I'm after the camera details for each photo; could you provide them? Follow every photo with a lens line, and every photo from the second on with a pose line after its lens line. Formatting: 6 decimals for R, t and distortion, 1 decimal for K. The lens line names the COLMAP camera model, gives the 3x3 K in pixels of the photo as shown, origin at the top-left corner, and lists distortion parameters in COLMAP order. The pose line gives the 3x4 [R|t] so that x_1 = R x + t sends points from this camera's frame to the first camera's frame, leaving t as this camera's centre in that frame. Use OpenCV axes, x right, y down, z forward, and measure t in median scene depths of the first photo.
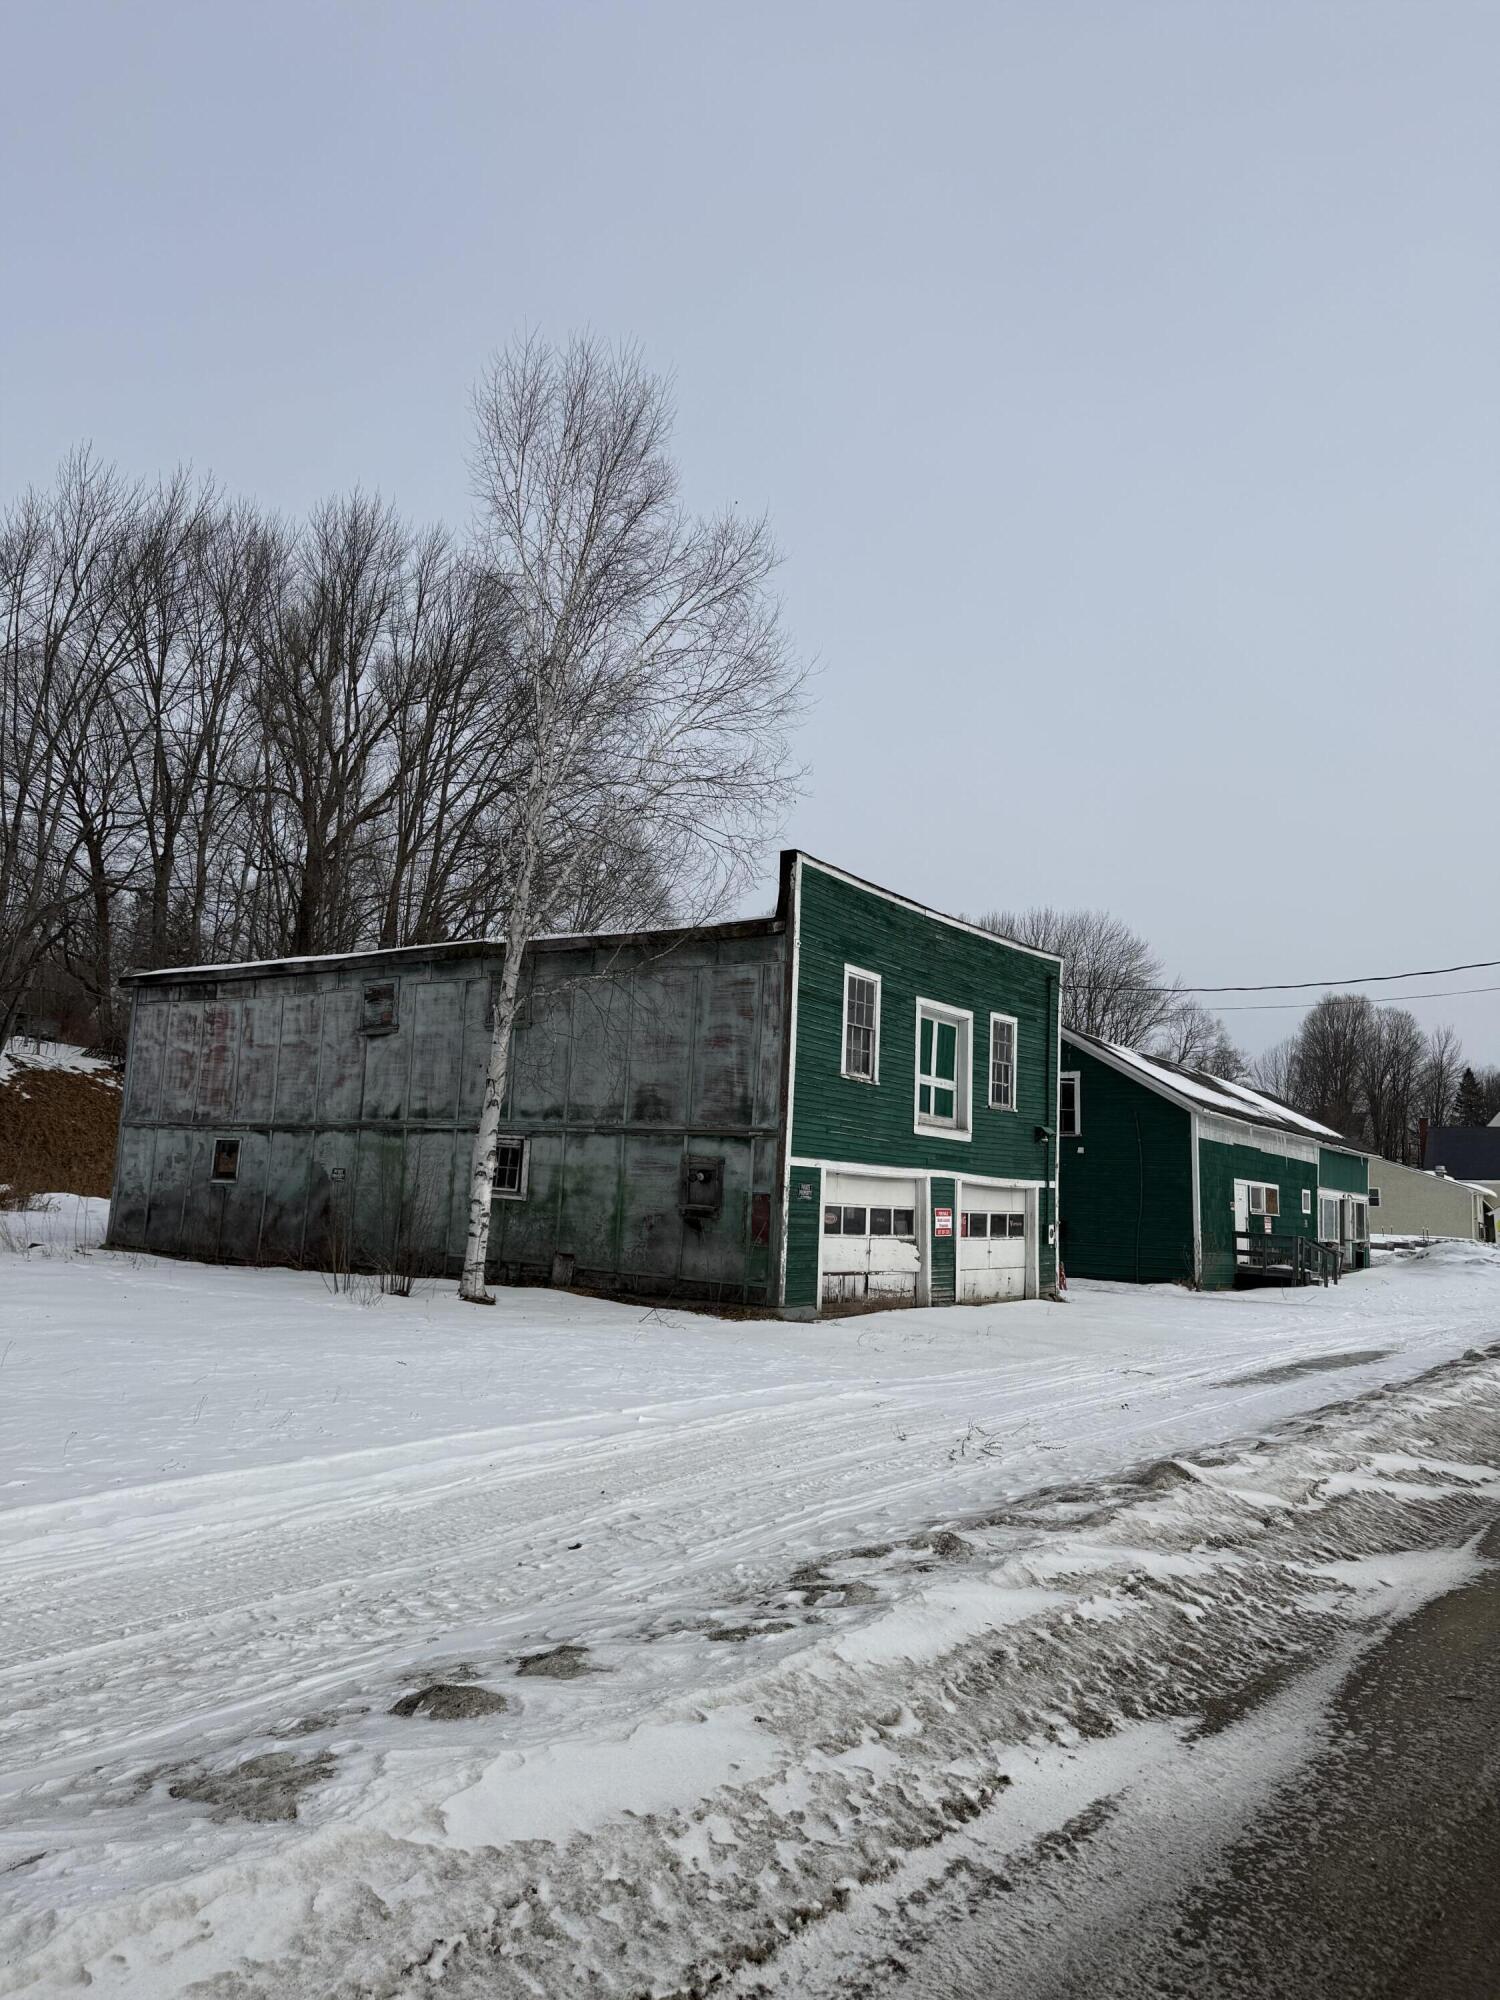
lens RADIAL K [[1420.8, 0, 750.0], [0, 1420.8, 985.0], [0, 0, 1]] dist [0.069522, -0.084852]
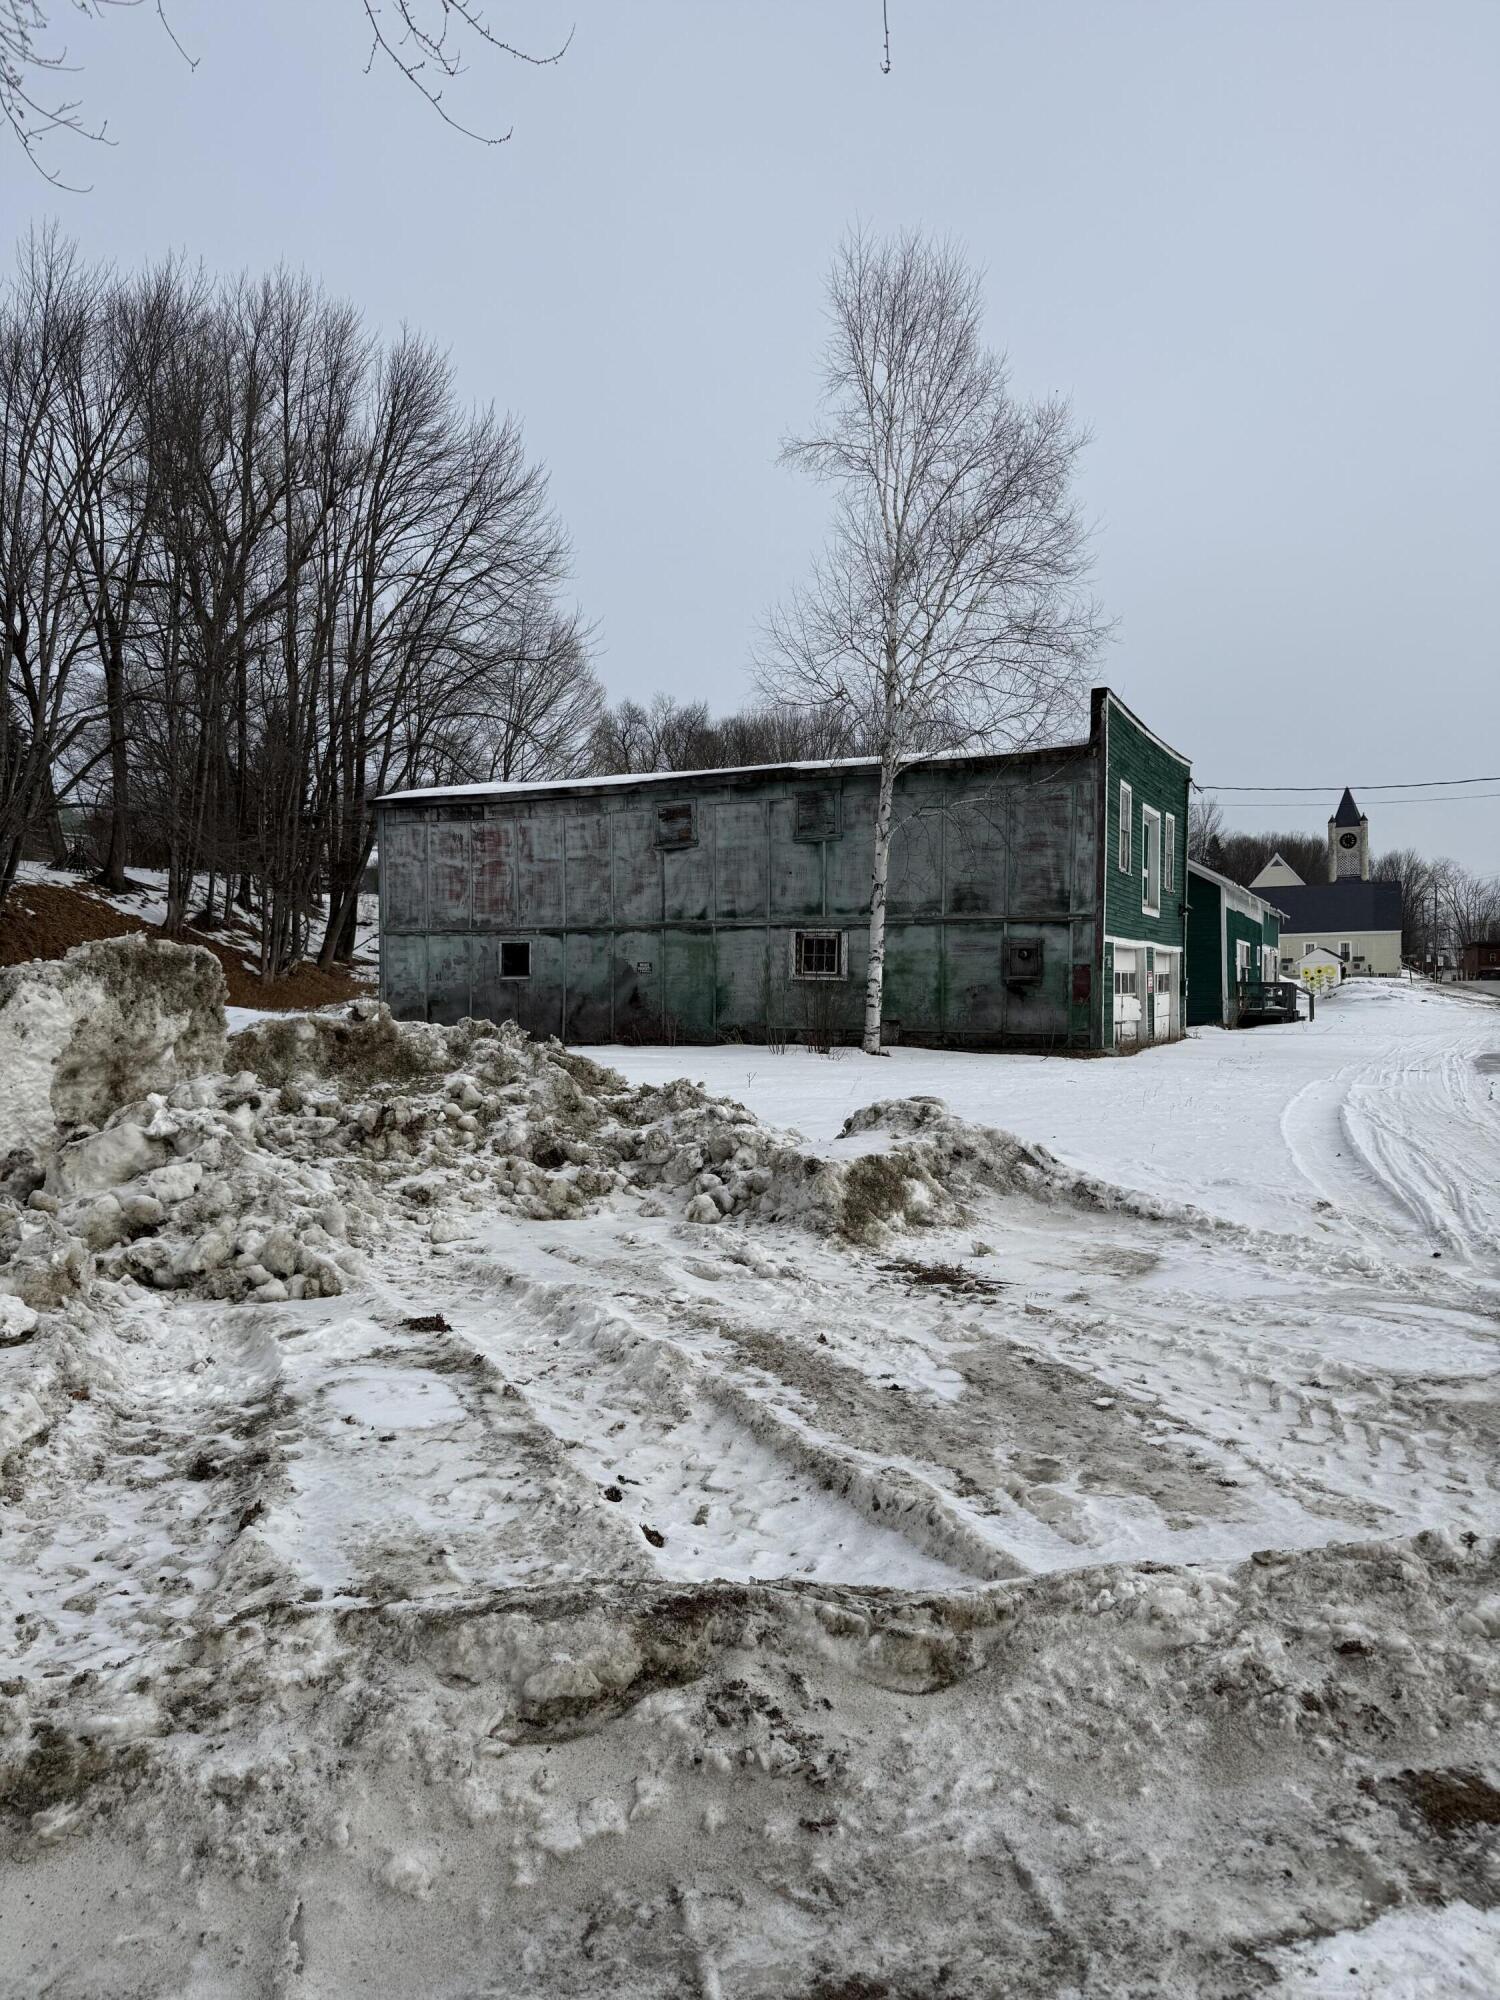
lens RADIAL K [[1420.8, 0, 745.8], [0, 1420.8, 1010.1], [0, 0, 1]] dist [0.069522, -0.084852]
pose [[0.985585, -0.052096, 0.160959, -0.415689], [0.024282, 0.985117, 0.170161, -0.033048], [-0.167428, -0.163800, 0.972182, -0.175150]]
